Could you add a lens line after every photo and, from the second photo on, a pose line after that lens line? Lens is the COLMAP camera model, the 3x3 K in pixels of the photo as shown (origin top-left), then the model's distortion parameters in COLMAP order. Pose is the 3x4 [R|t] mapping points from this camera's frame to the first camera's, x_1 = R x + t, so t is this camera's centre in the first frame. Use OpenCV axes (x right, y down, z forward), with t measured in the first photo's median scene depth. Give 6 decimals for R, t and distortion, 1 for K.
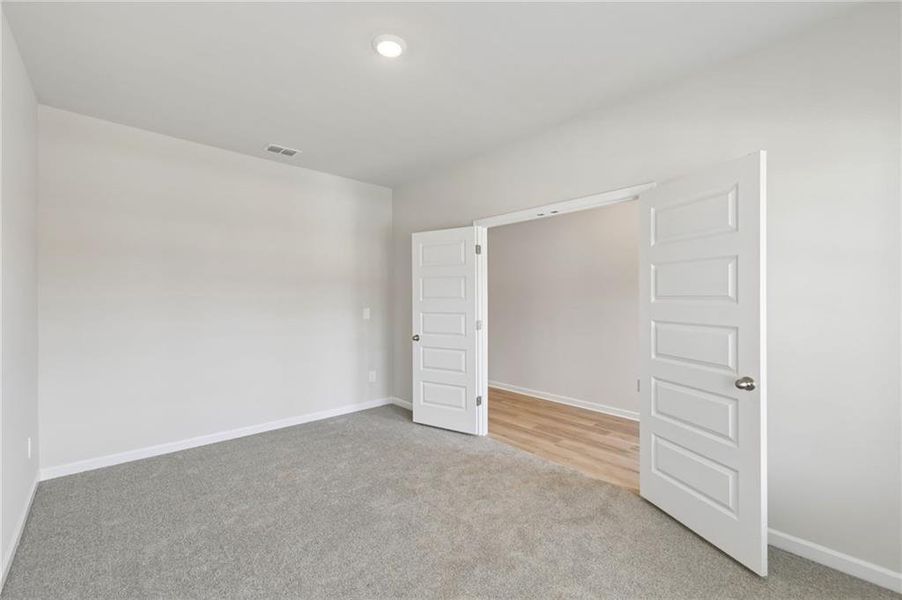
lens RADIAL K [[363.0, 0, 446.2], [0, 363.0, 296.9], [0, 0, 1]] dist [-0.004459, -0.000743]
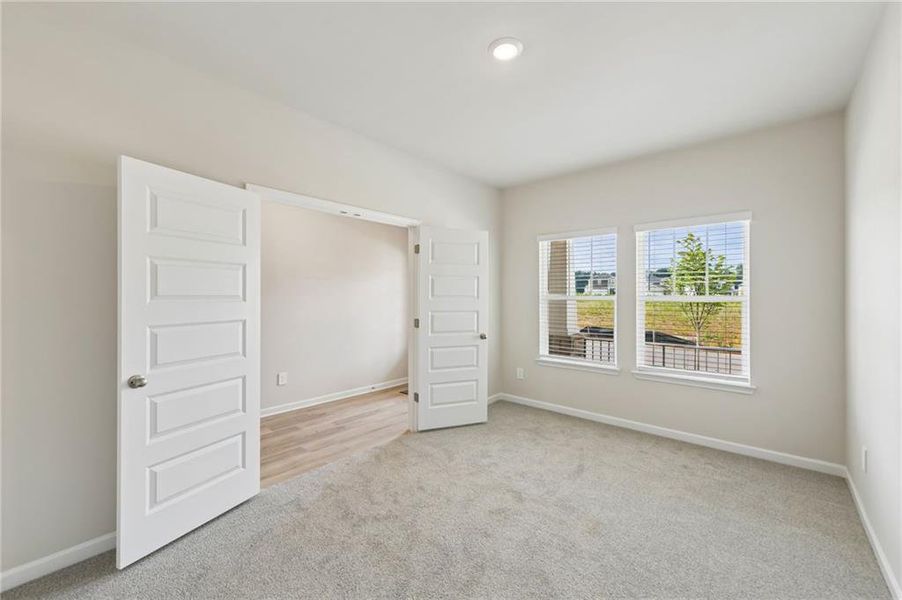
lens RADIAL K [[363.0, 0, 446.2], [0, 363.0, 296.9], [0, 0, 1]] dist [-0.004459, -0.000743]
pose [[-0.101814, -0.001650, 0.994802, -0.692384], [-0.004138, 0.999991, 0.001235, 0.000702], [-0.994795, -0.003990, -0.101820, 0.762956]]
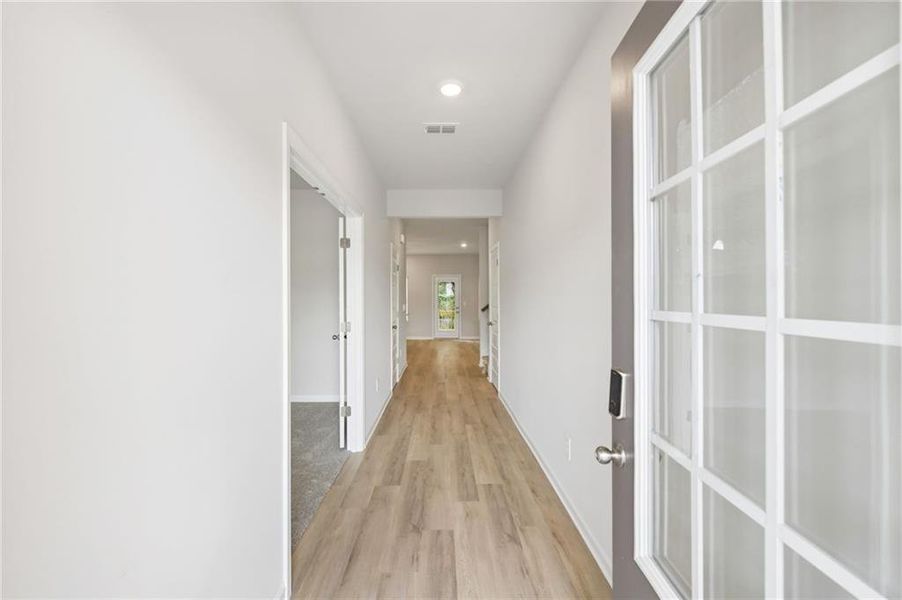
lens RADIAL K [[363.0, 0, 446.2], [0, 363.0, 296.9], [0, 0, 1]] dist [-0.004459, -0.000743]
pose [[0.753430, -0.003329, -0.657519, 0.940888], [0.007211, 0.999969, 0.003200, 0.001771], [0.657488, -0.007152, 0.753431, 0.527532]]
